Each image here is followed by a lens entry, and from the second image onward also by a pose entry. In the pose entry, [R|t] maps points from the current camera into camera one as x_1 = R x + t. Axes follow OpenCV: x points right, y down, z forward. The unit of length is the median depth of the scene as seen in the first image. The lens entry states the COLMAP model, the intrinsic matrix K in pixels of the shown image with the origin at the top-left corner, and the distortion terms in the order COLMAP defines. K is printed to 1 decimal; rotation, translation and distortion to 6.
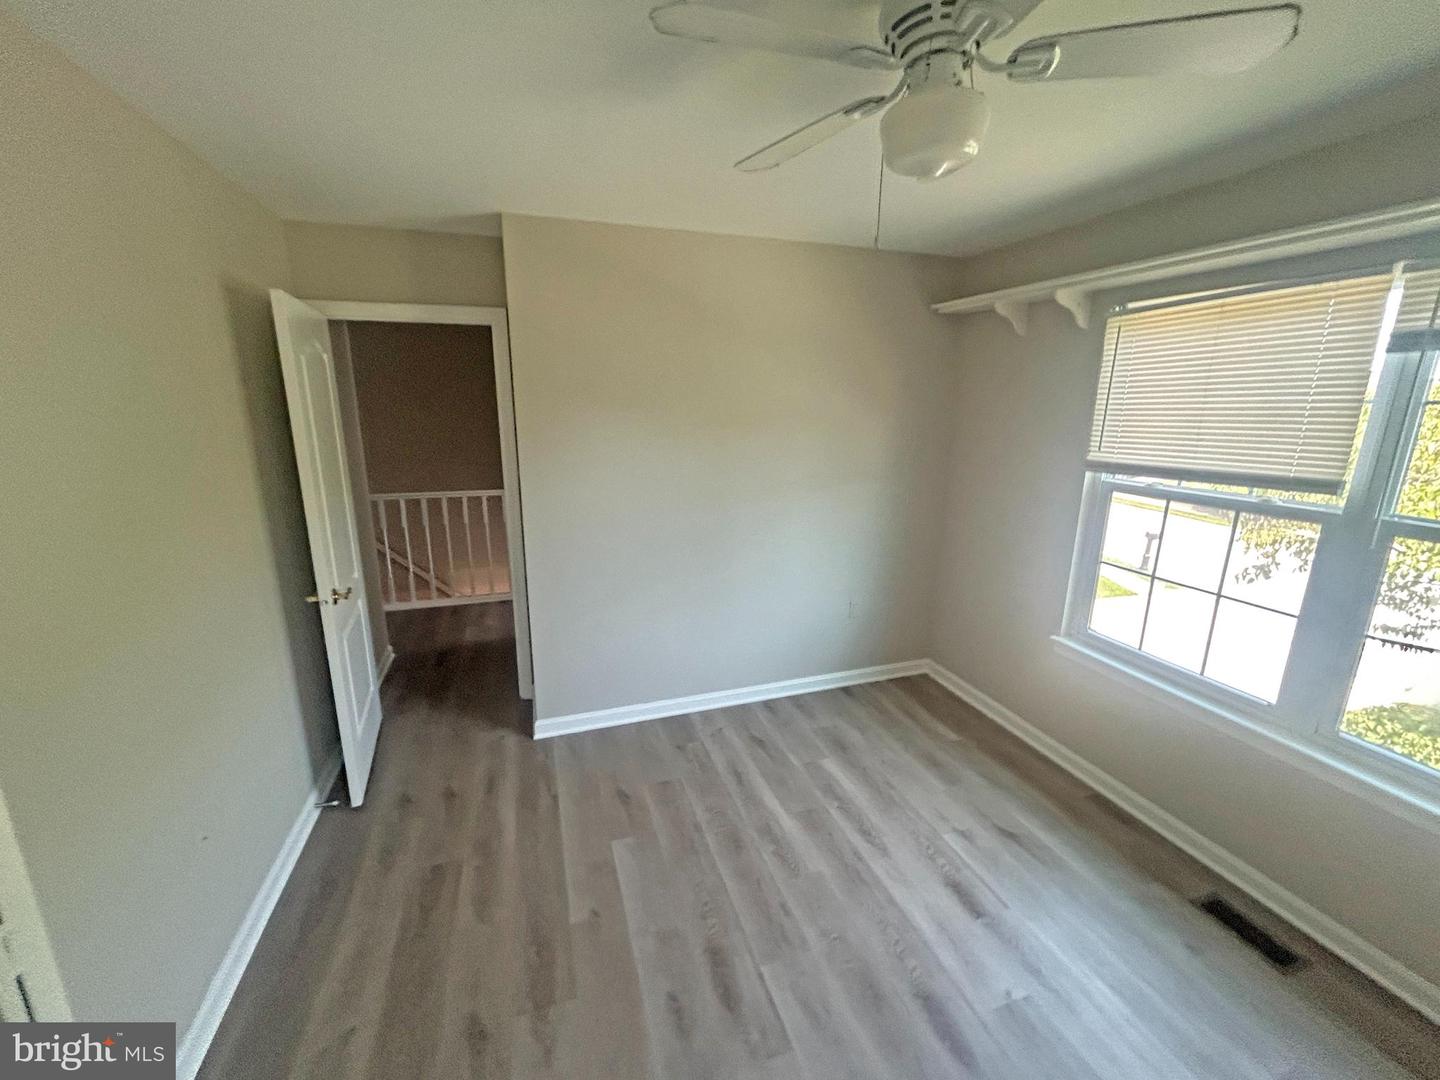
lens RADIAL K [[587.8, 0, 718.4], [0, 587.8, 536.4], [0, 0, 1]] dist [0.002332, 0.001048]
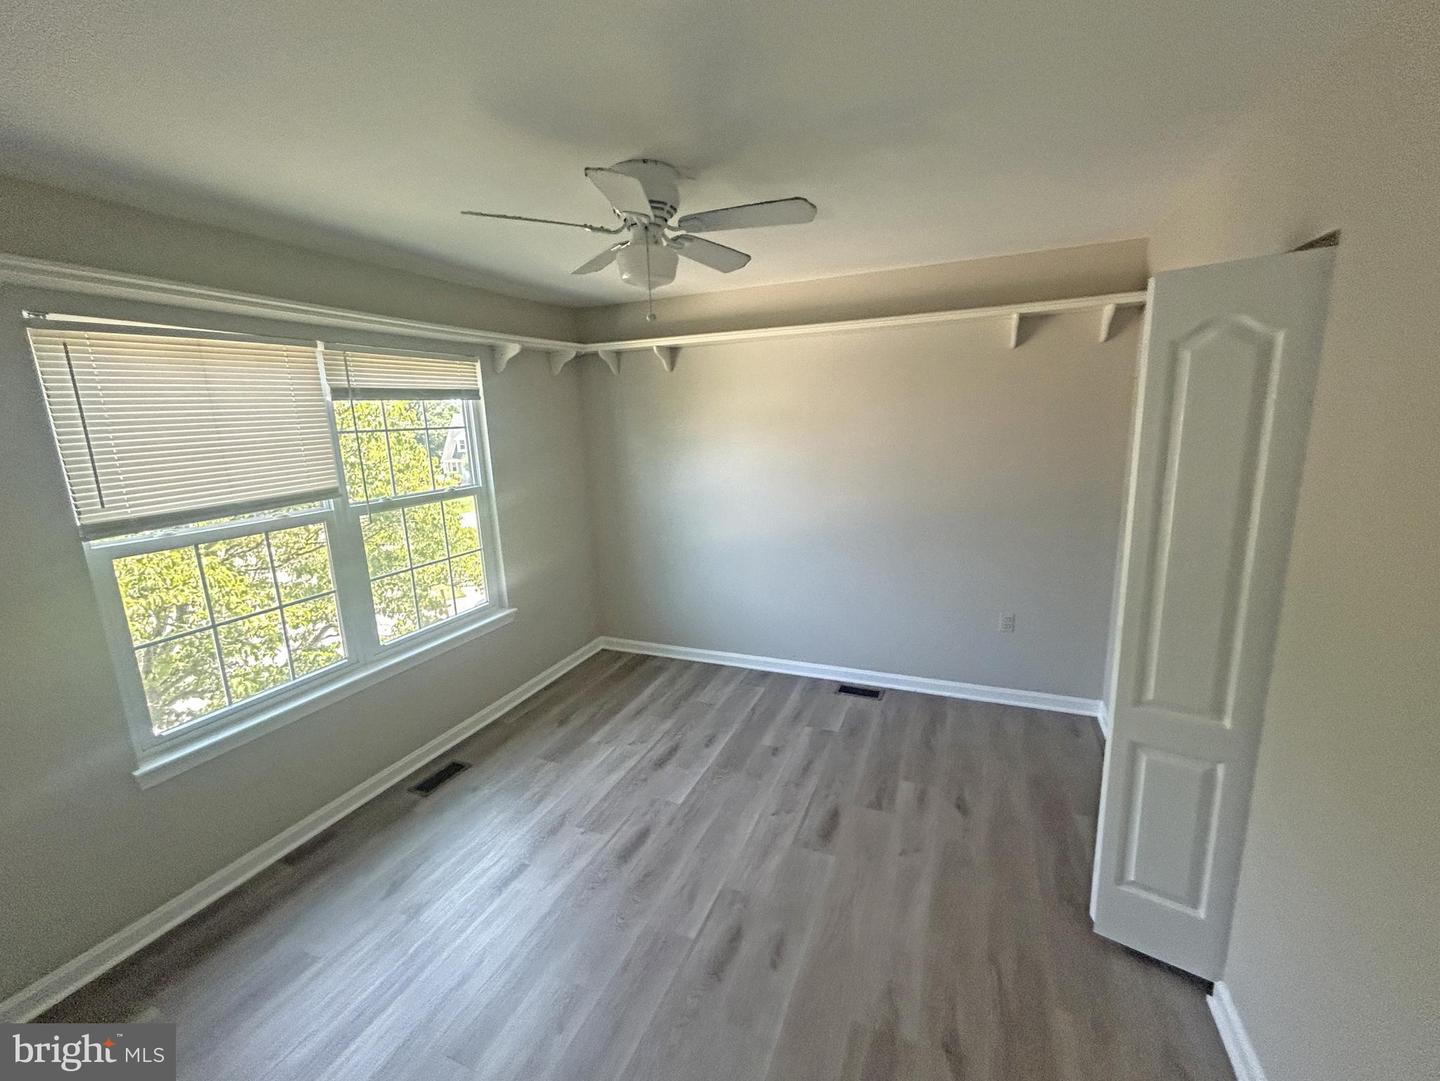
lens RADIAL K [[587.8, 0, 718.4], [0, 587.8, 536.9], [0, 0, 1]] dist [0.002332, 0.001048]
pose [[-0.747778, -0.114253, 0.654044, -0.448673], [0.181300, 0.912508, 0.366686, -0.258310], [-0.638716, 0.392778, -0.661640, 1.062200]]
